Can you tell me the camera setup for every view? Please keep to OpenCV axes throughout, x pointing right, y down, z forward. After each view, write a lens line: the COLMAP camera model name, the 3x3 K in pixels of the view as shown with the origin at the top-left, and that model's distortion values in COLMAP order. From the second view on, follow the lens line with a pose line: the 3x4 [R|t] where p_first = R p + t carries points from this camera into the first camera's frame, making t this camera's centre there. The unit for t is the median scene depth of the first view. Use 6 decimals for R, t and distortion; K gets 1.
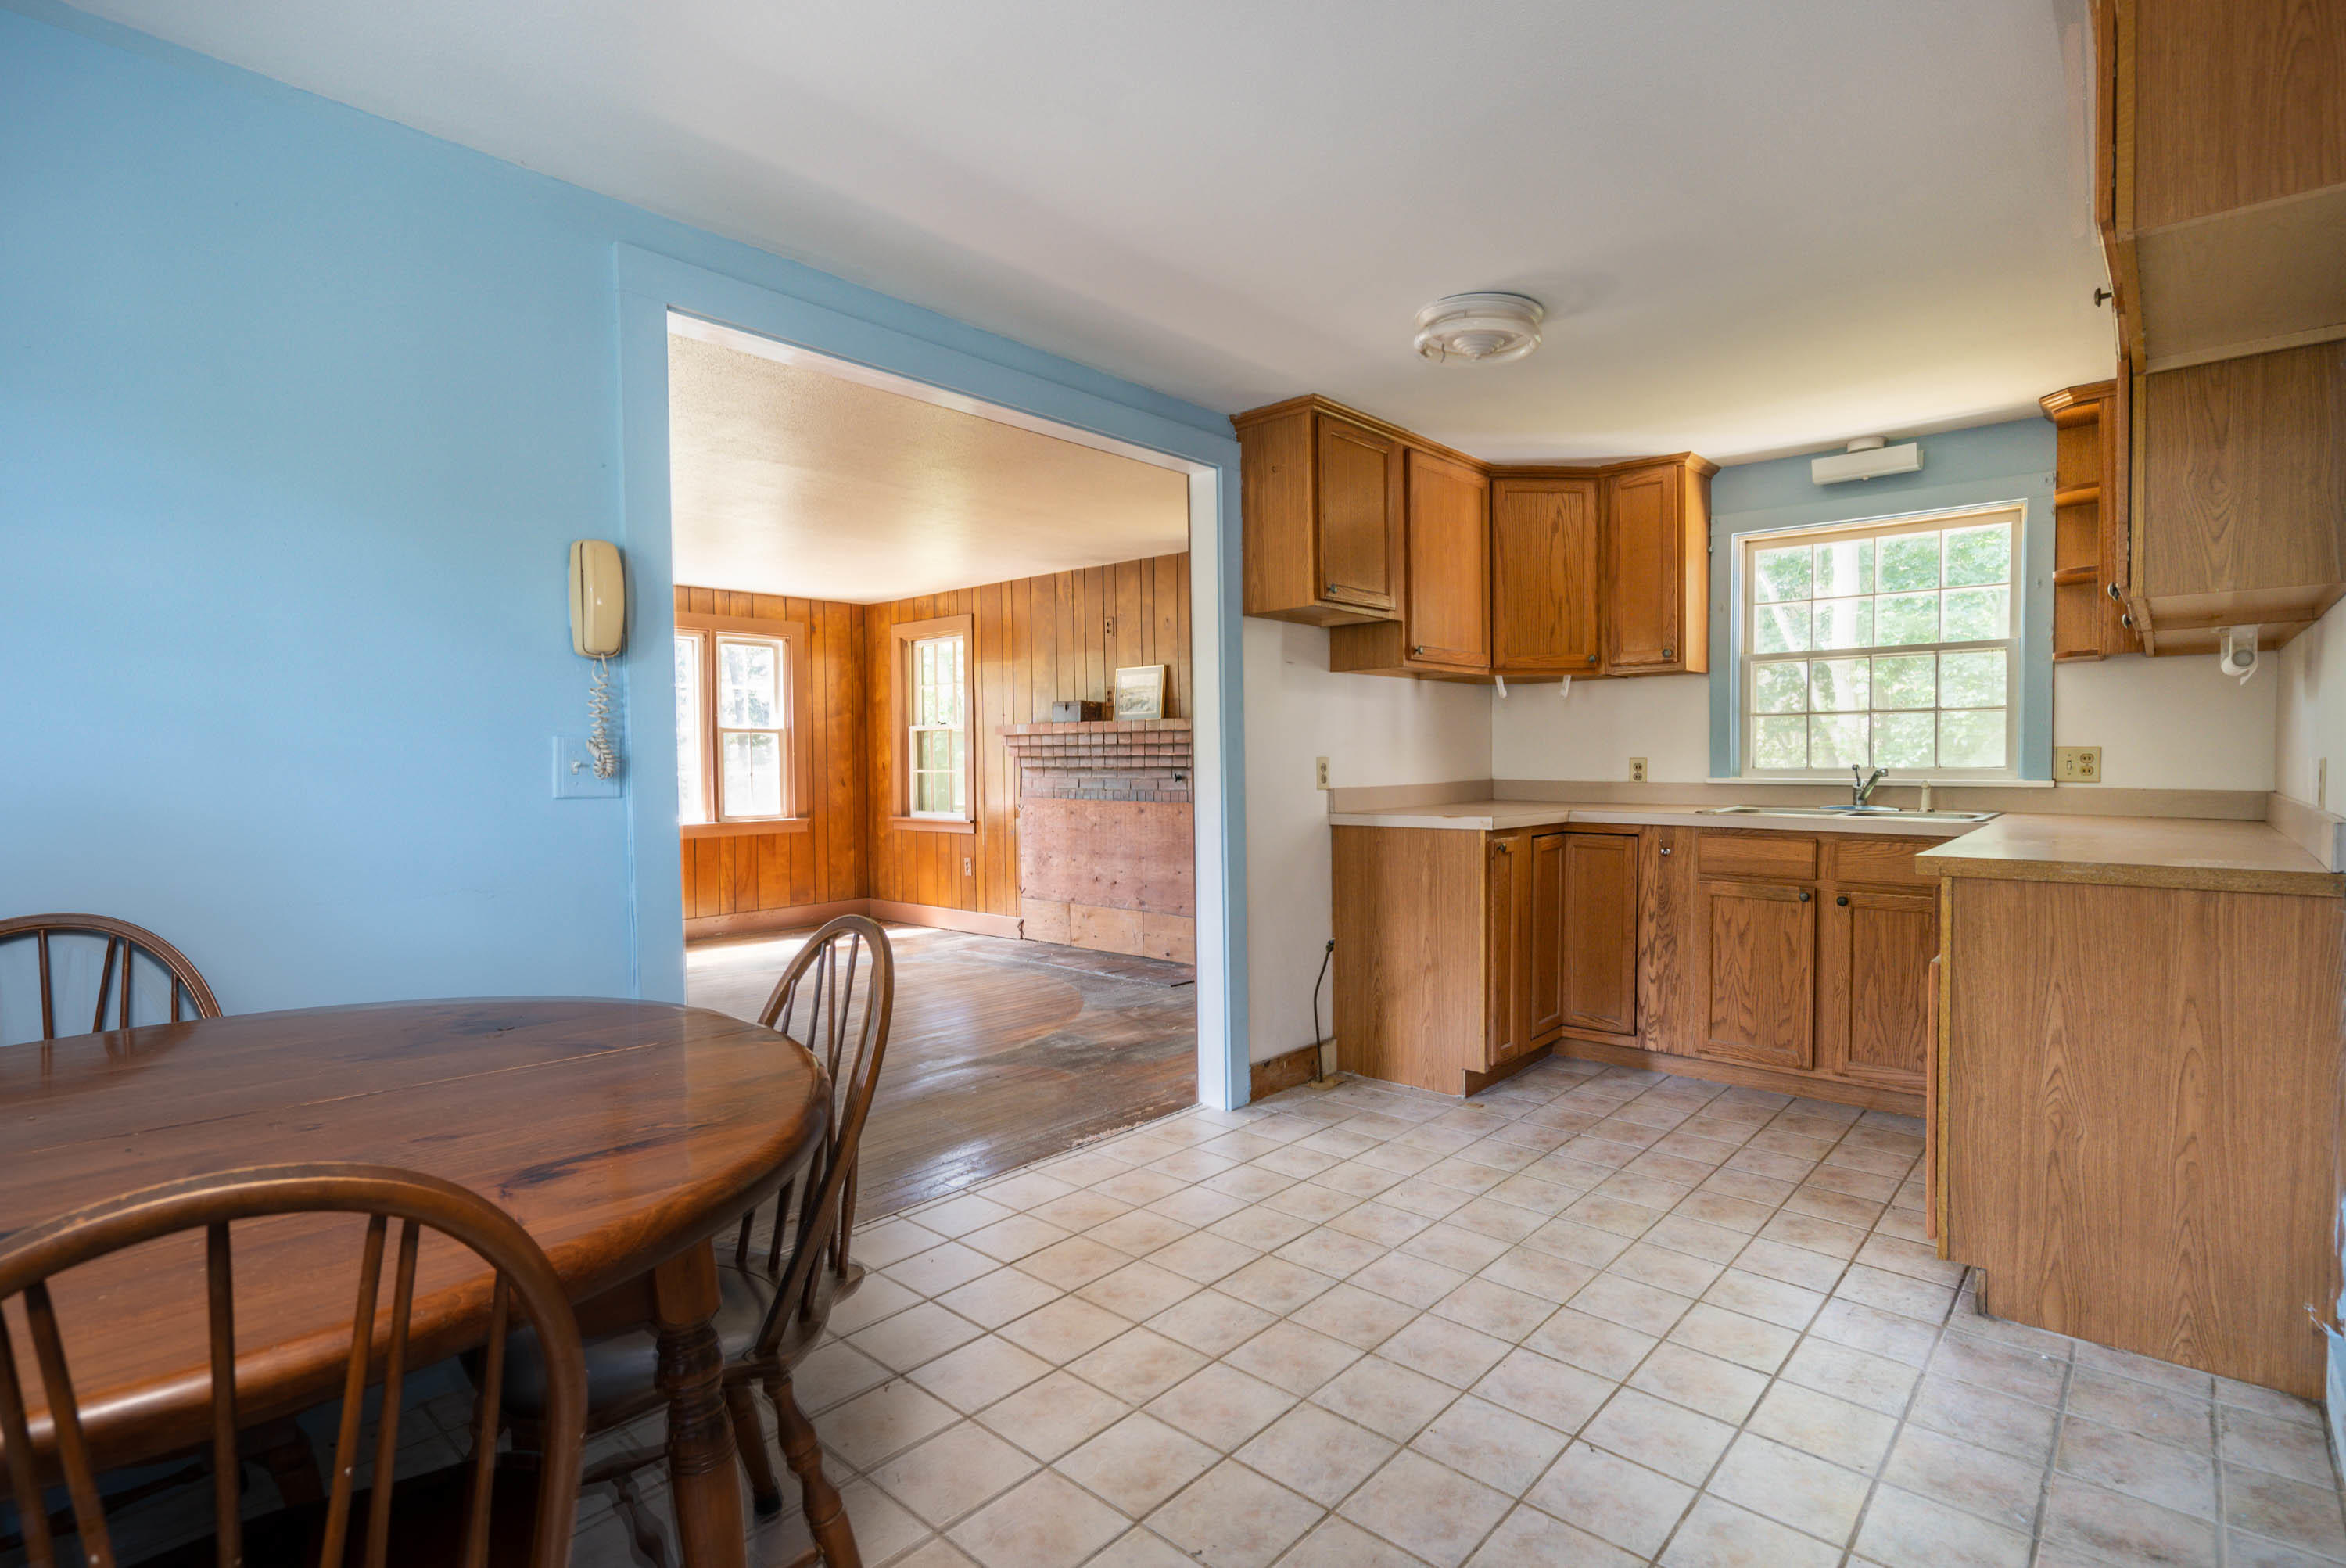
lens RADIAL K [[1085.1, 0, 1173.0], [0, 1085.1, 784.0], [0, 0, 1]] dist [0.001552, 0.000754]
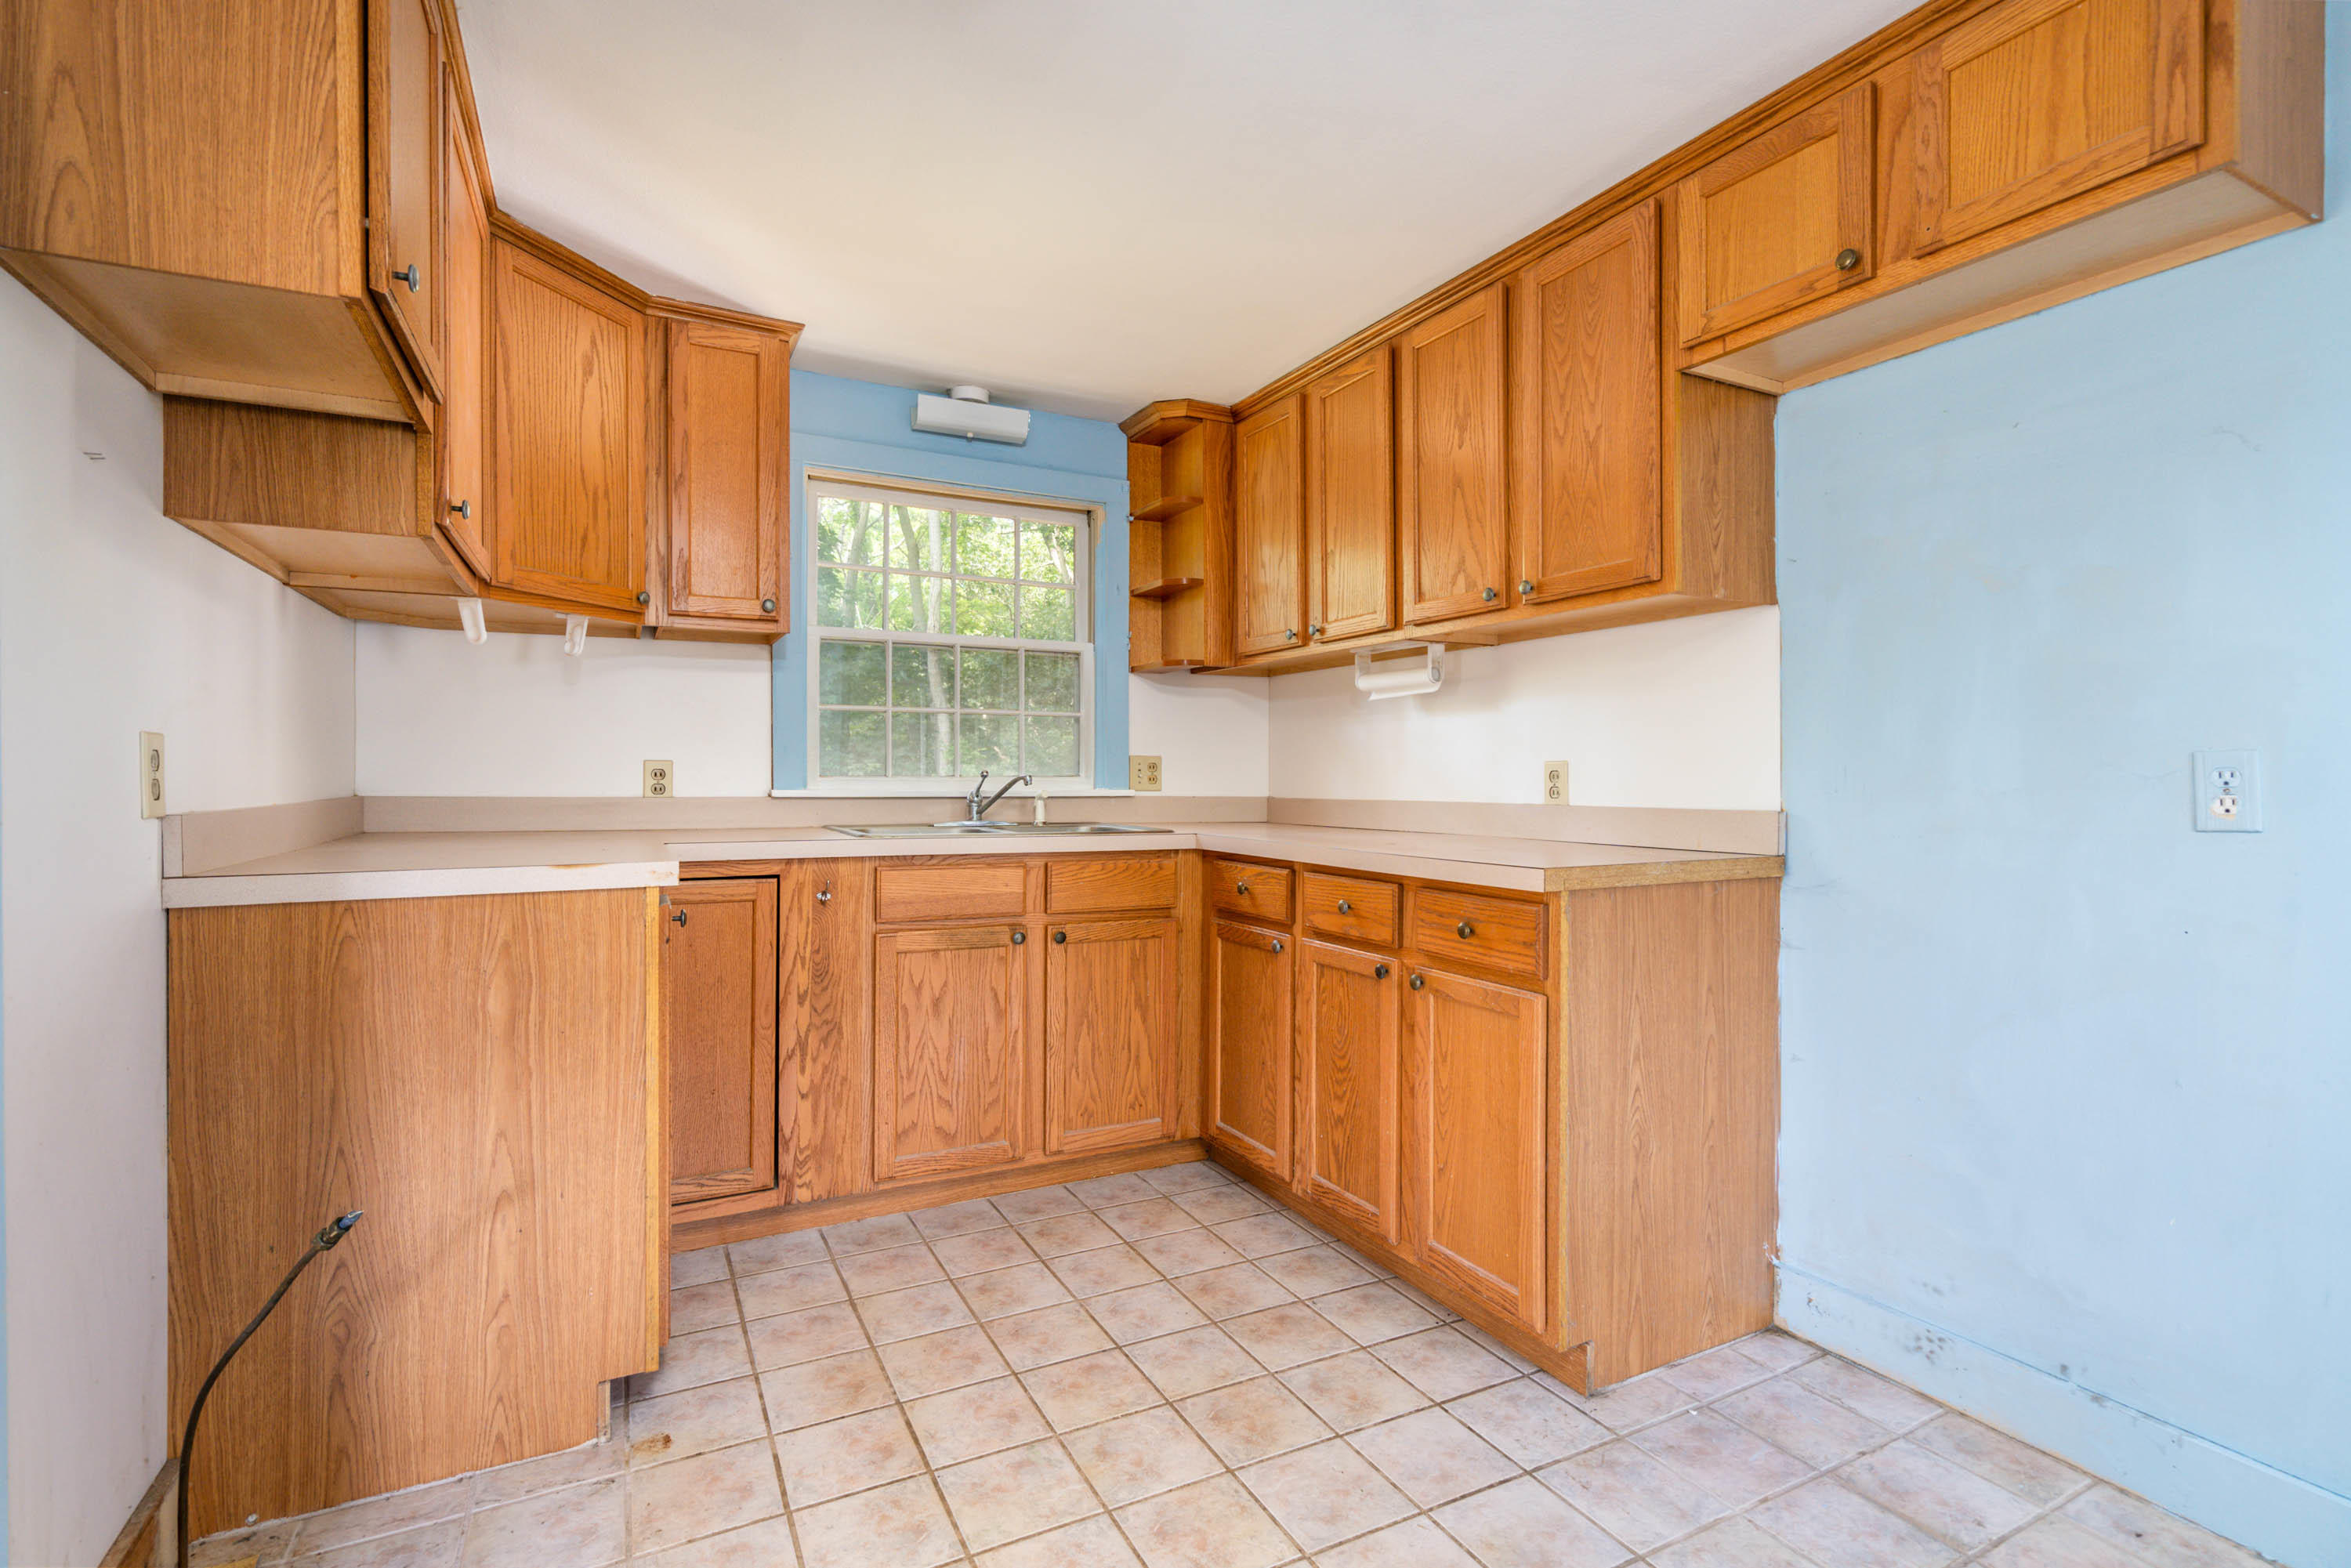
lens RADIAL K [[1087.4, 0, 1175.5], [0, 1087.4, 784.0], [0, 0, 1]] dist [0.001552, 0.000754]
pose [[0.341132, 0.005610, 0.939999, -0.108853], [0.017614, 0.999768, -0.012359, 0.004873], [-0.939850, 0.020773, 0.340954, 0.597023]]
